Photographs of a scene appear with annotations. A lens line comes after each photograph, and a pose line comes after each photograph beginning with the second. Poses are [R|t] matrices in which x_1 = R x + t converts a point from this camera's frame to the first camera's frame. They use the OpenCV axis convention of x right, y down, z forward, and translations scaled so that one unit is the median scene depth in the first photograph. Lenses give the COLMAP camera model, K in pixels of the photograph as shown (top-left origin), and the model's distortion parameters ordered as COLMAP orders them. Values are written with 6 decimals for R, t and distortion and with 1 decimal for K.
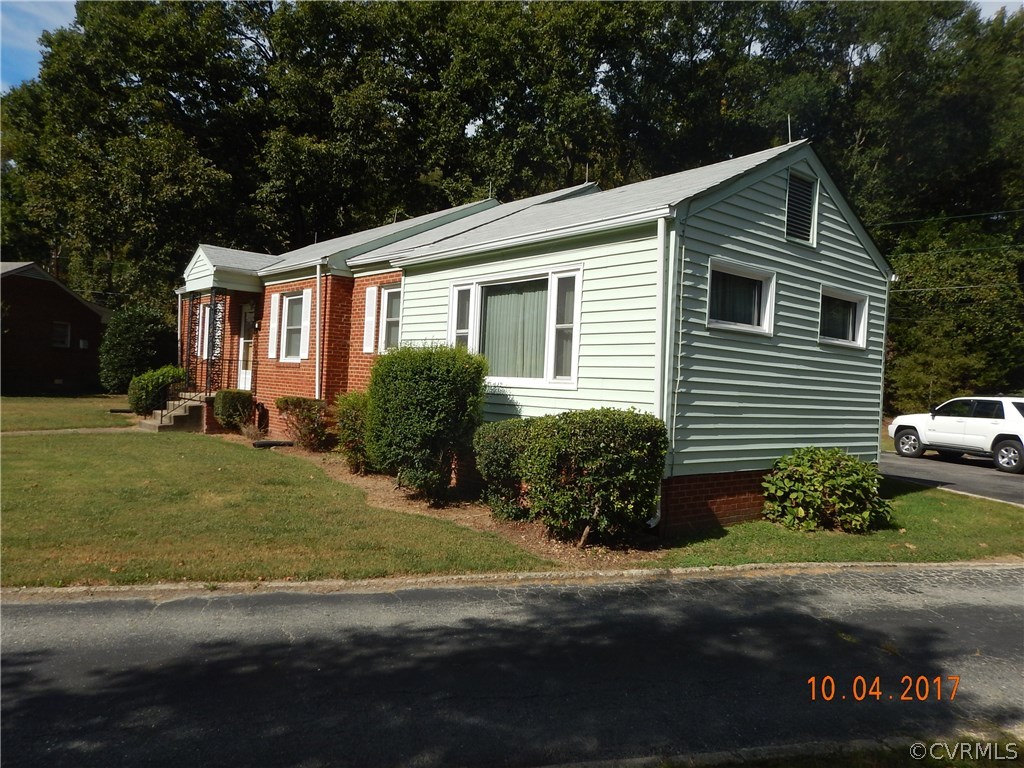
lens RADIAL K [[732.1, 0, 514.8], [0, 732.1, 381.9], [0, 0, 1]] dist [0.007752, 0.000159]
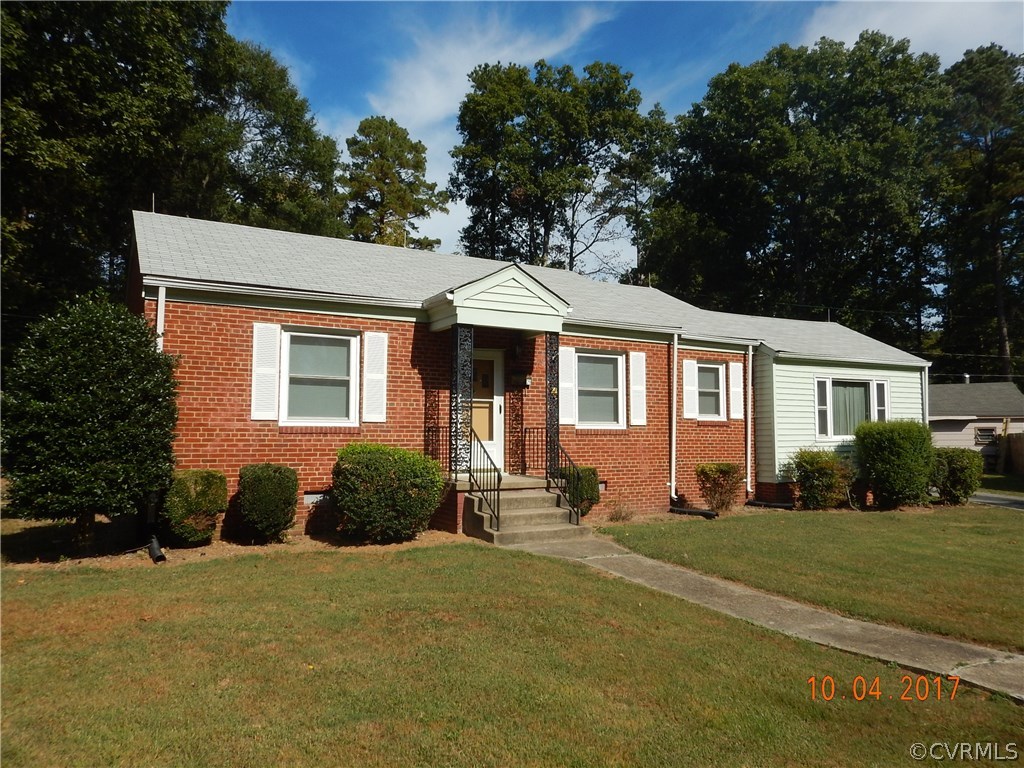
lens RADIAL K [[732.1, 0, 514.8], [0, 732.1, 381.9], [0, 0, 1]] dist [0.007752, 0.000159]
pose [[0.184670, 0.023497, 0.982520, -1.902688], [0.007021, 0.999657, -0.025226, -0.099703], [-0.982775, 0.011556, 0.184442, 1.508273]]
